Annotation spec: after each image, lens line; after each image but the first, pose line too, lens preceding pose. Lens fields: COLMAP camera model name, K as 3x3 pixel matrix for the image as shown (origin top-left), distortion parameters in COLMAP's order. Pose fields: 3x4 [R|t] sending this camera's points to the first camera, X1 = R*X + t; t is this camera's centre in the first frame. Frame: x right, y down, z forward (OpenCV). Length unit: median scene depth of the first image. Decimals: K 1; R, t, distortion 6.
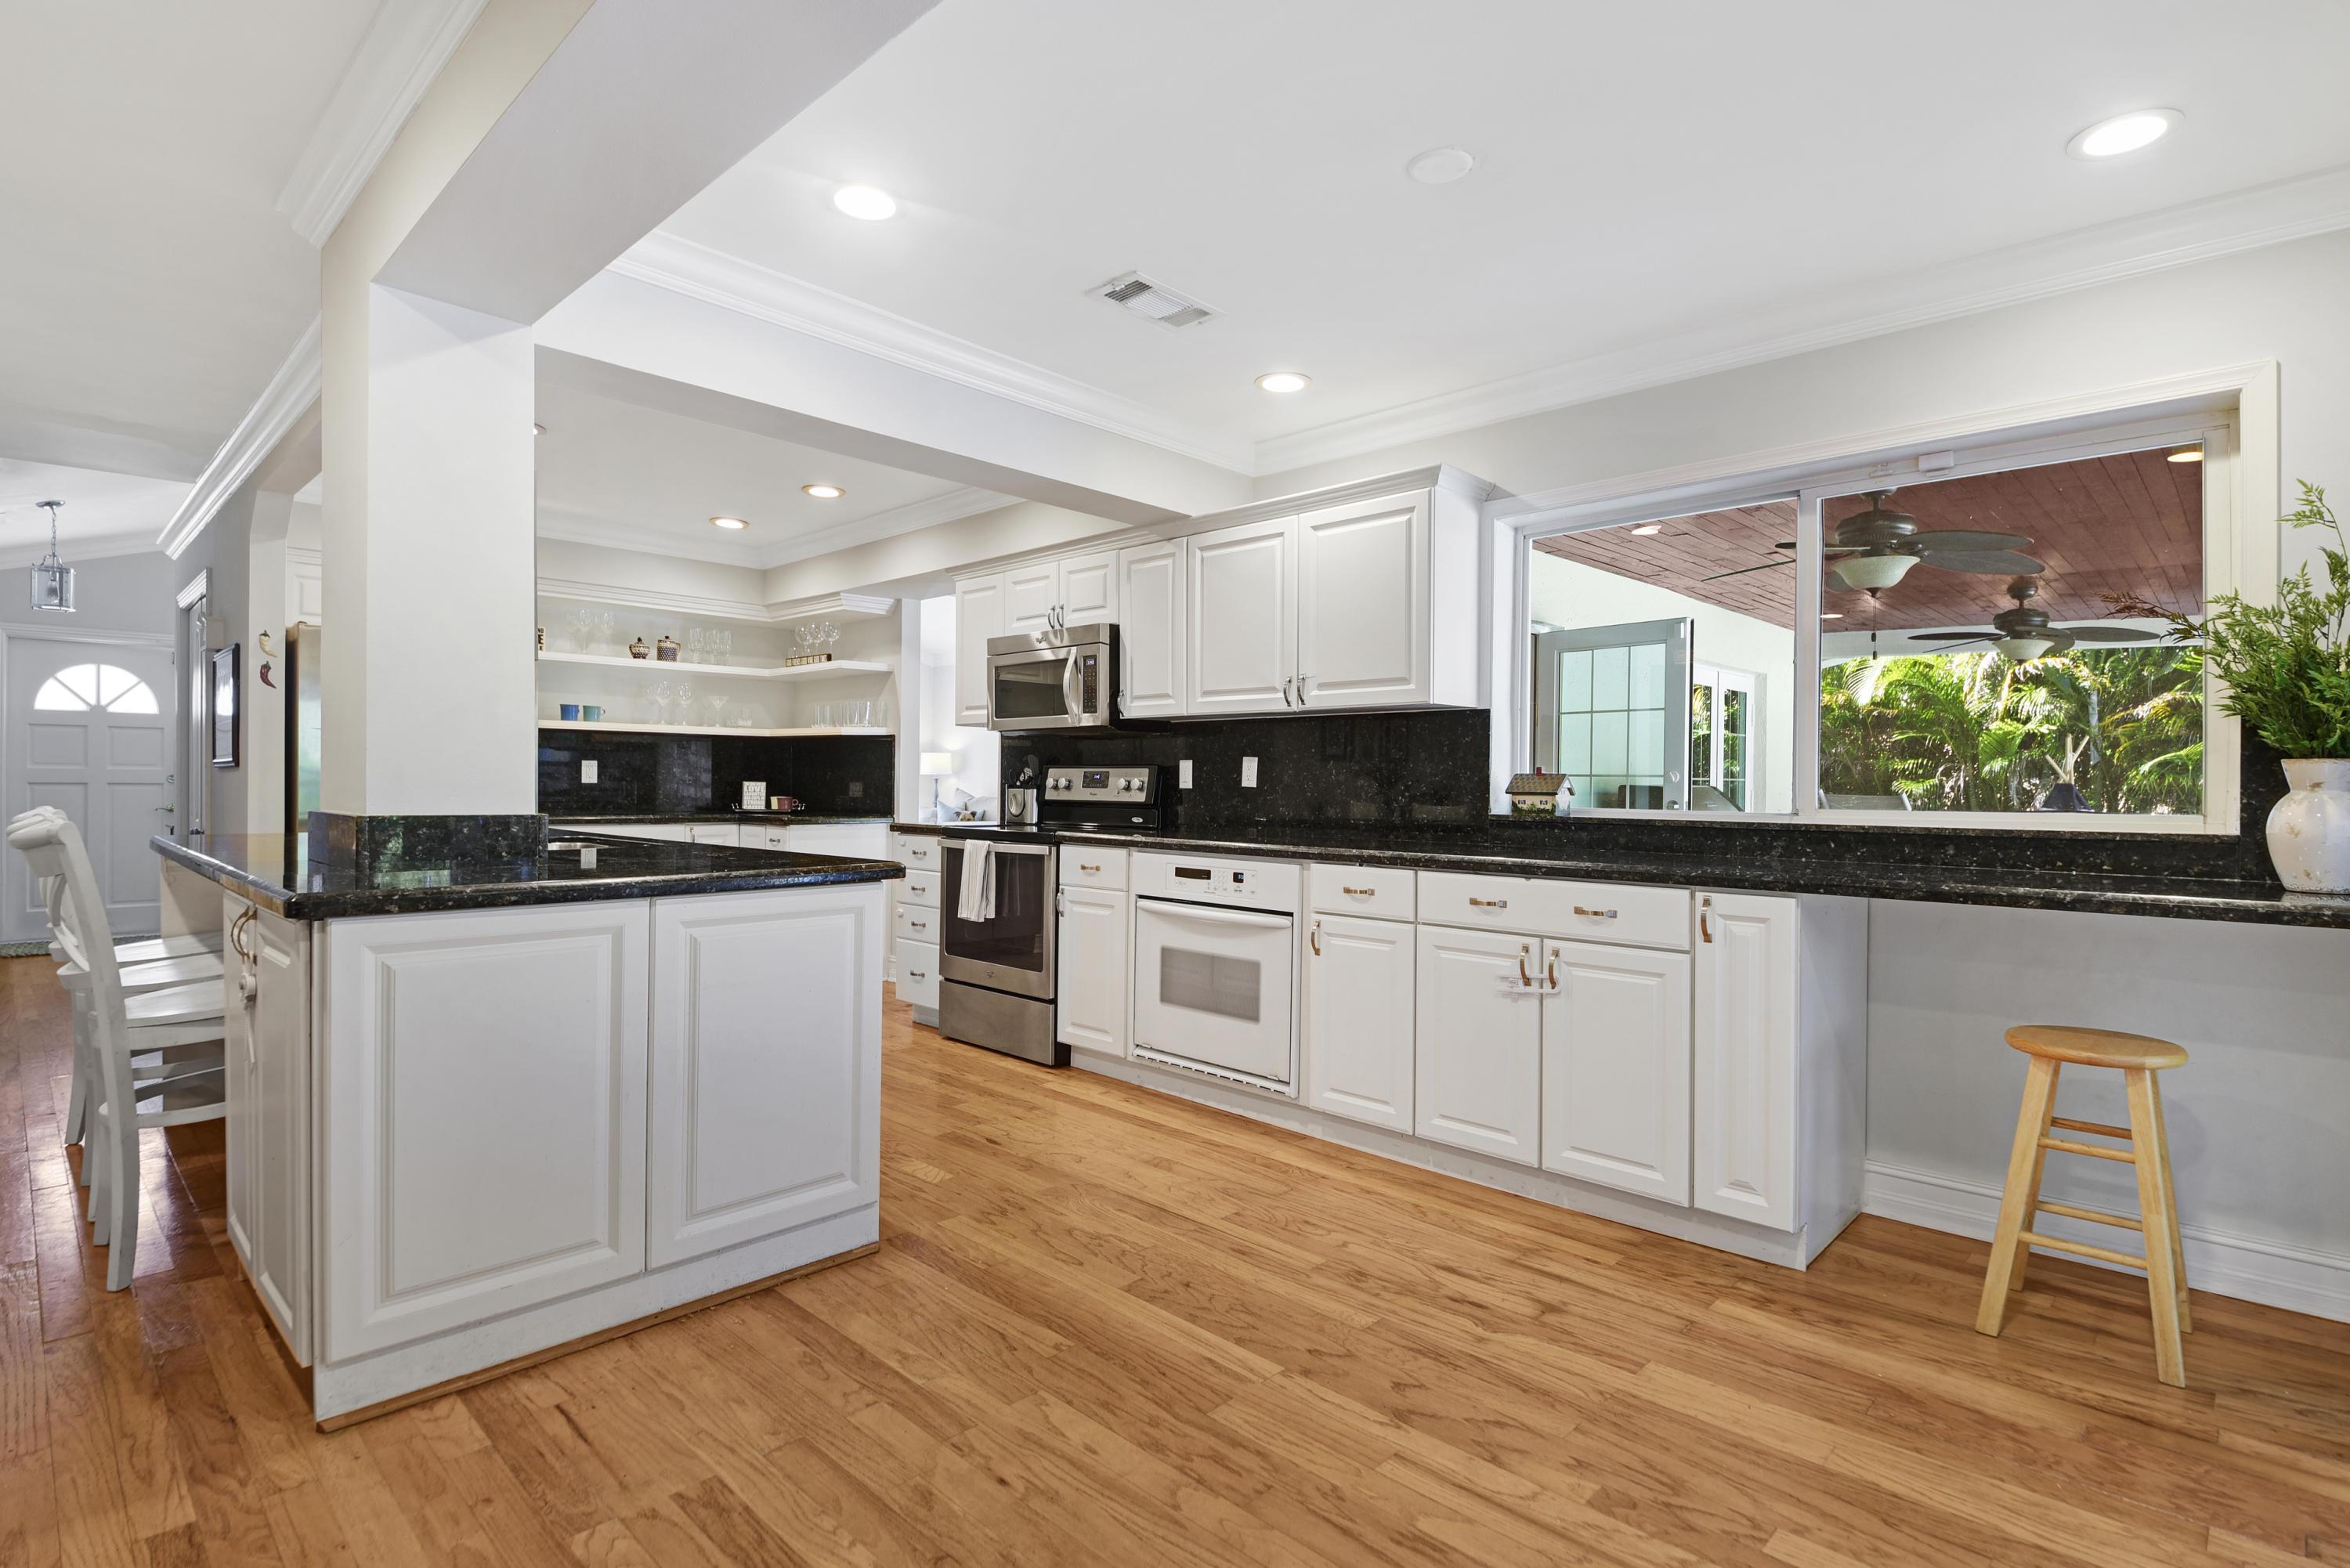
lens RADIAL K [[1133.7, 0, 1175.0], [0, 1133.7, 784.0], [0, 0, 1]] dist [0.050975, -0.050326]
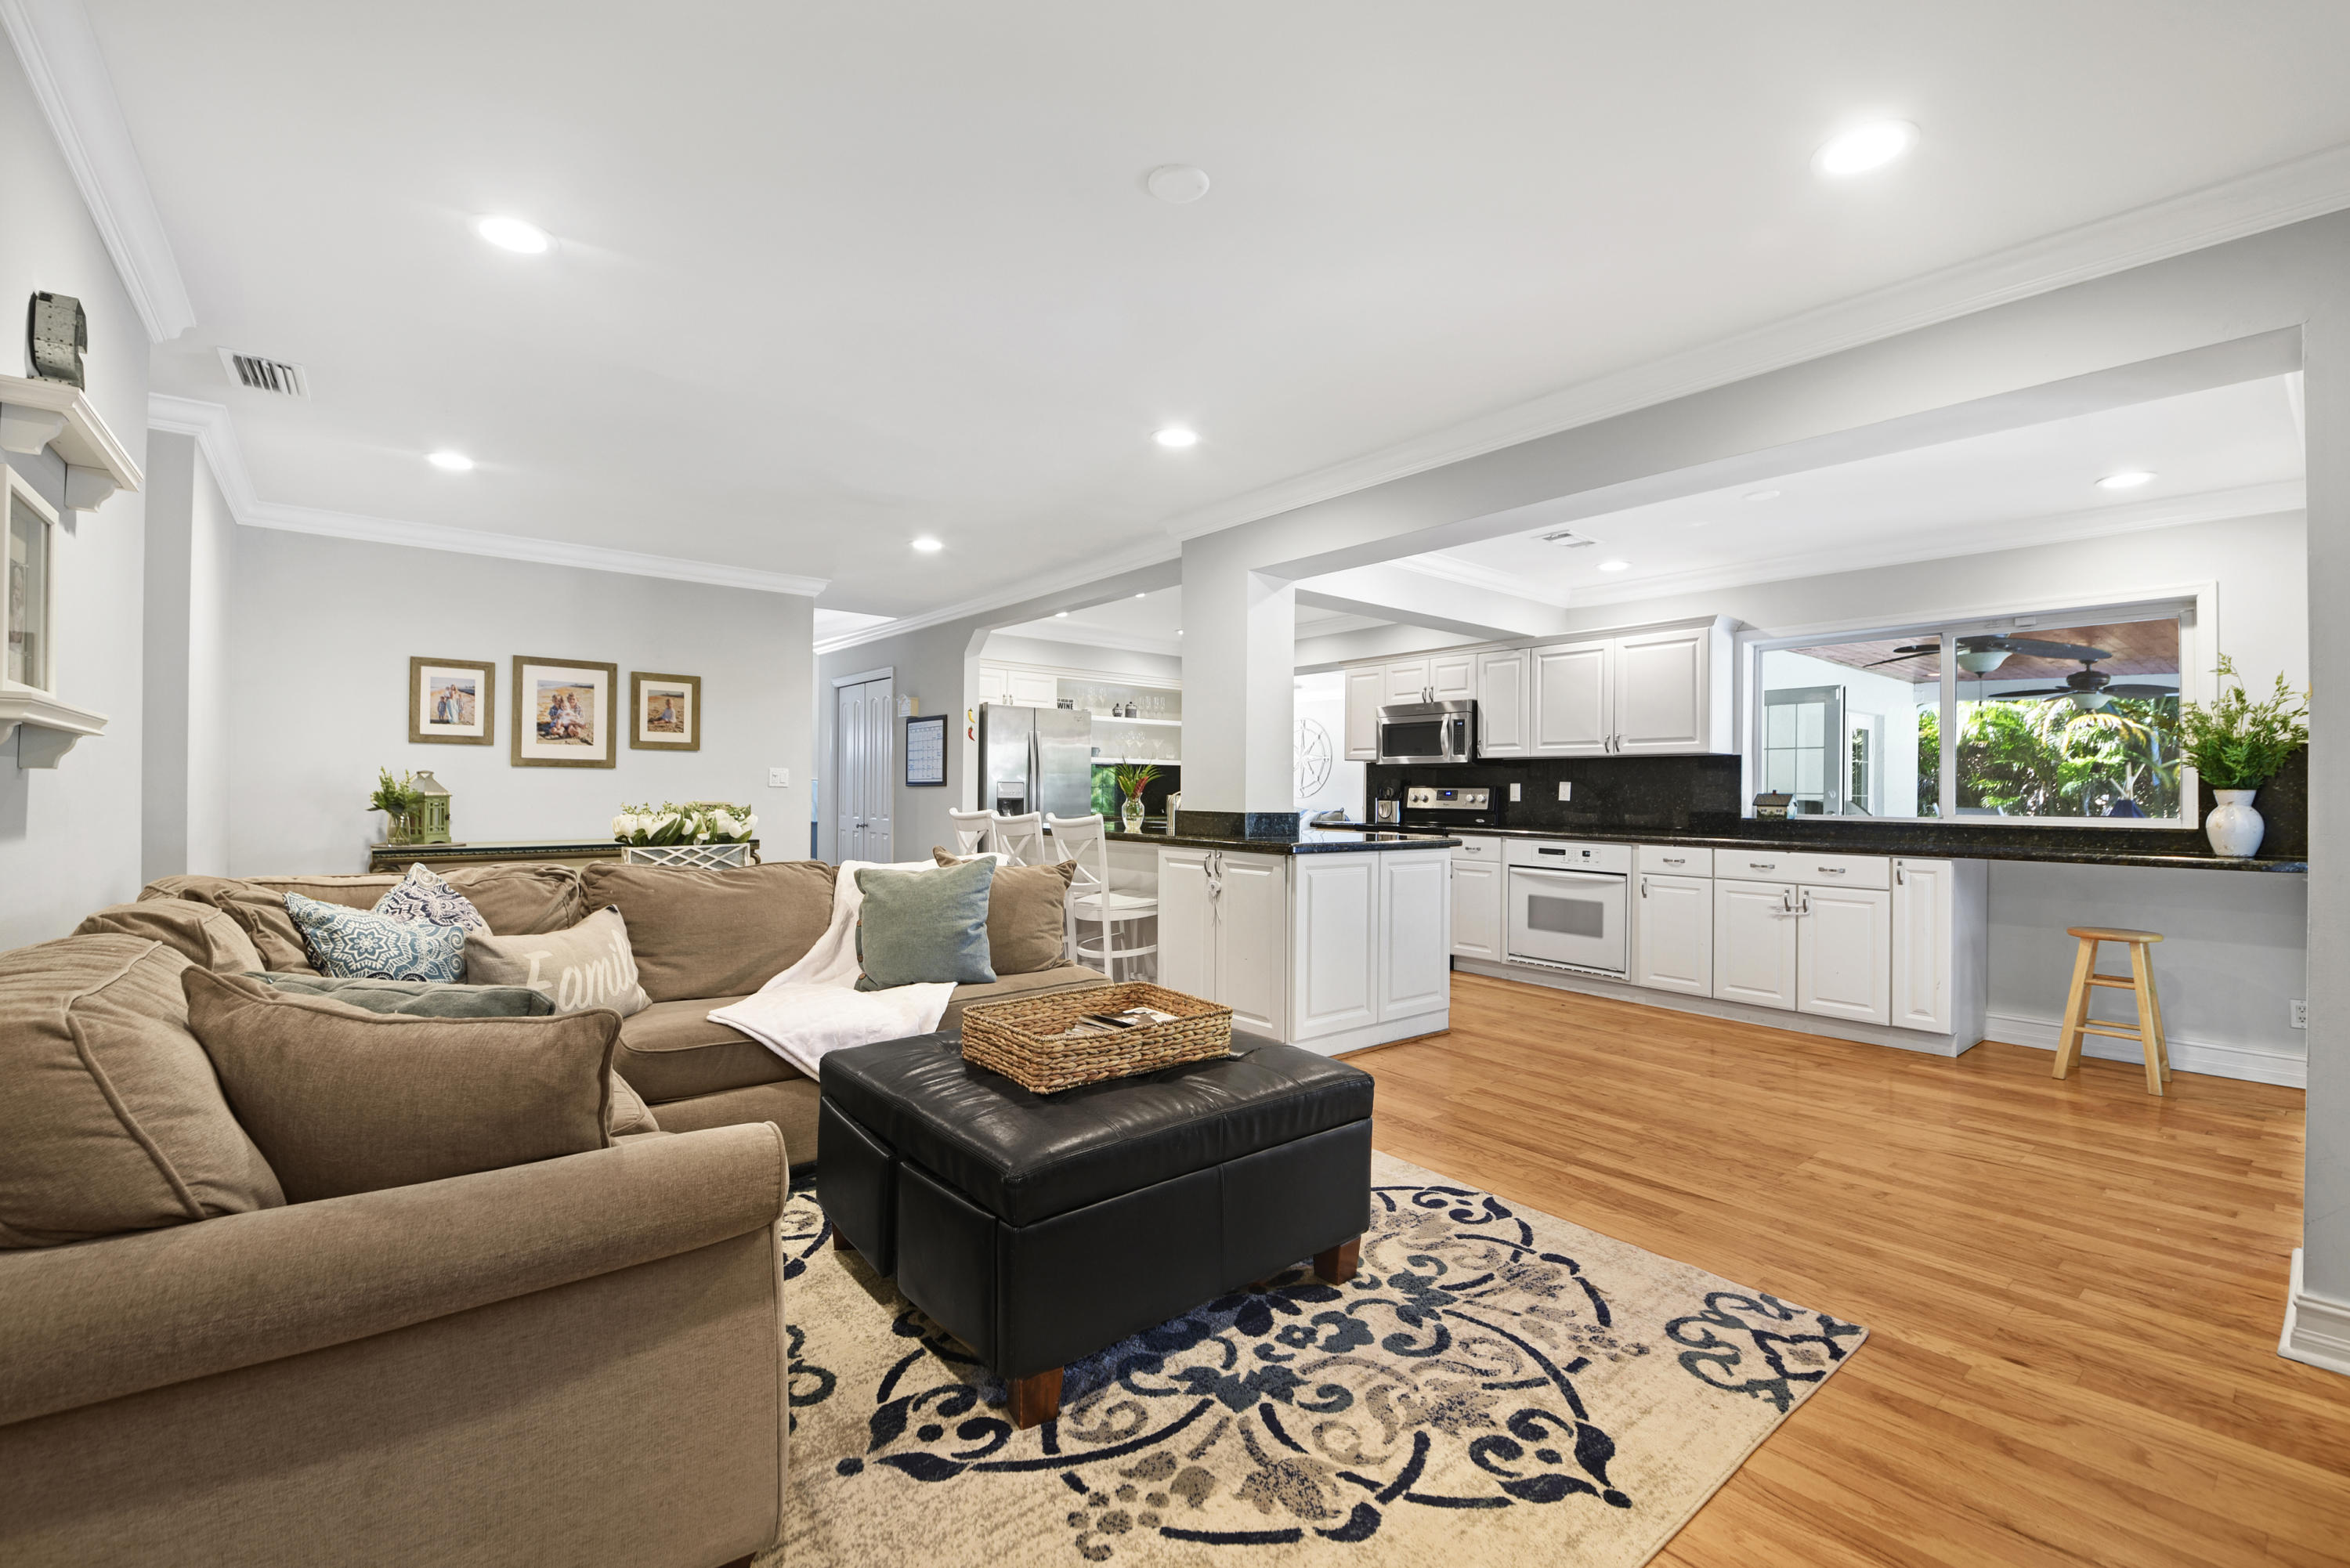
lens RADIAL K [[980.4, 0, 1175.0], [0, 980.4, 784.0], [0, 0, 1]] dist [0.024191, -0.031554]
pose [[0.992460, 0.002772, -0.122536, -0.387056], [-0.004293, 0.999917, -0.012146, -0.002173], [0.122492, 0.012581, 0.992390, -0.561252]]
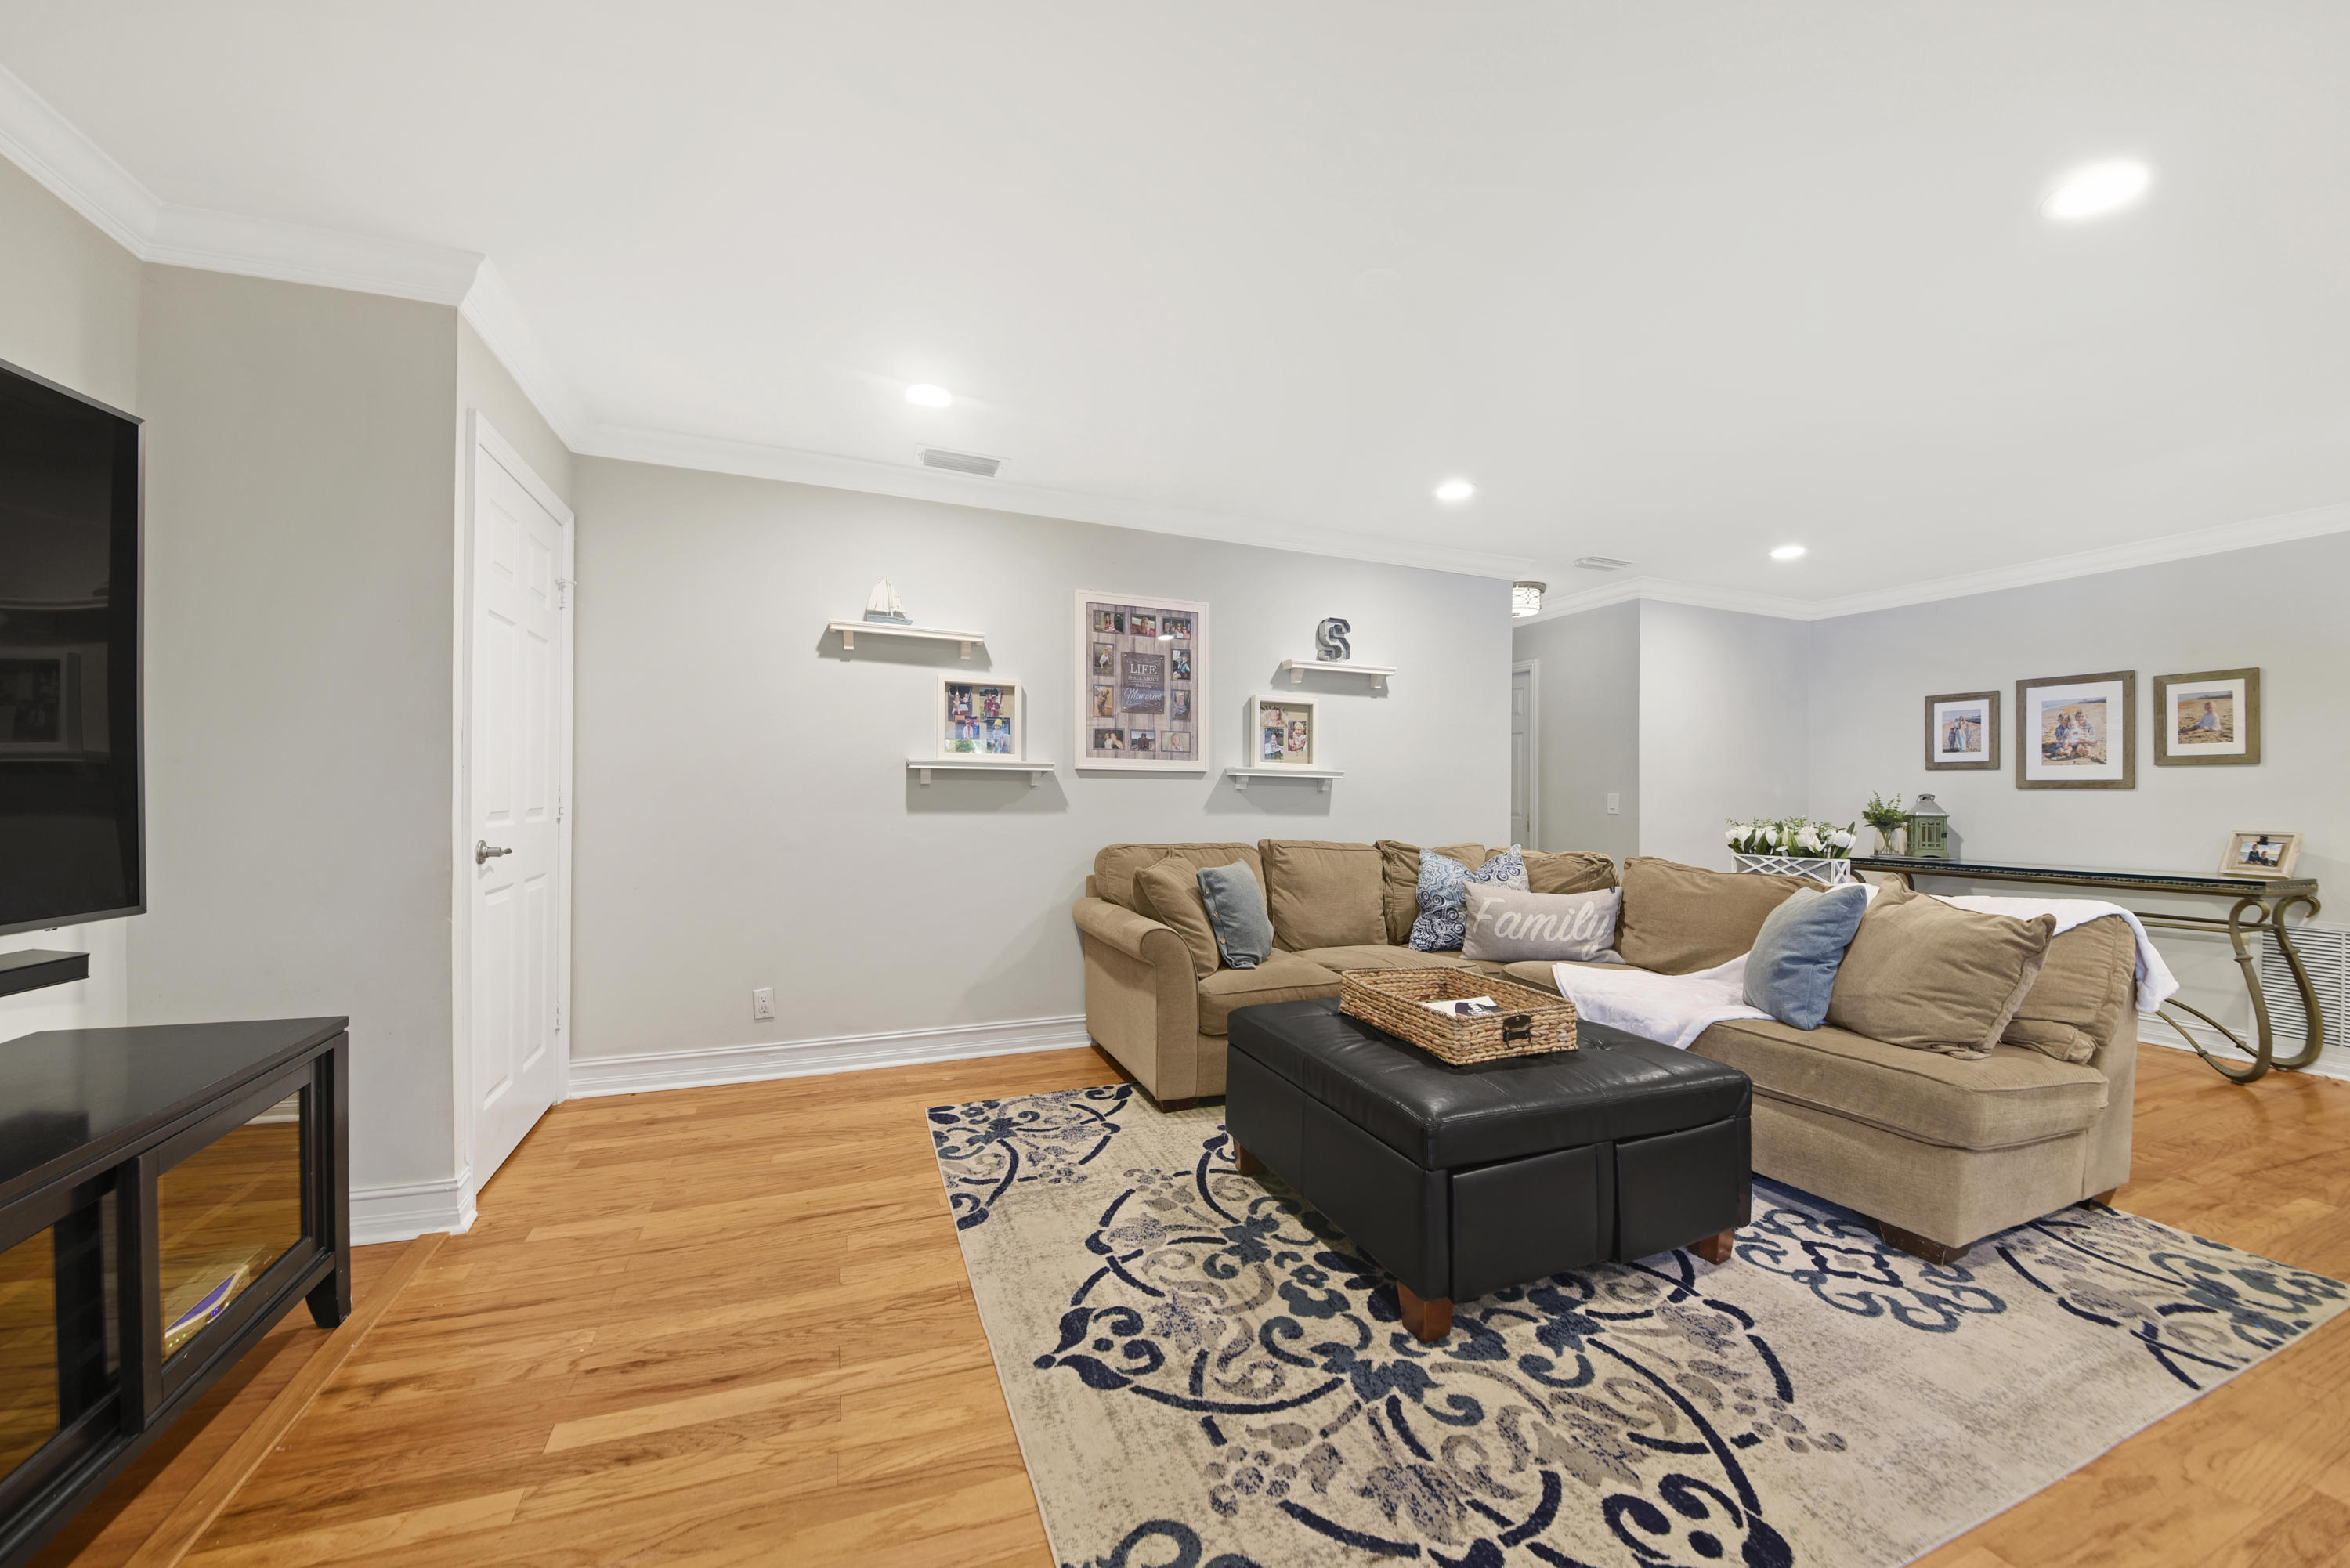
lens RADIAL K [[854.8, 0, 1175.0], [0, 854.8, 784.0], [0, 0, 1]] dist [-0.001694, -0.010383]
pose [[-0.411692, -0.023249, -0.911026, 0.138081], [-0.024254, 0.999600, -0.014550, -0.000265], [0.911000, 0.016106, -0.412091, 0.126488]]
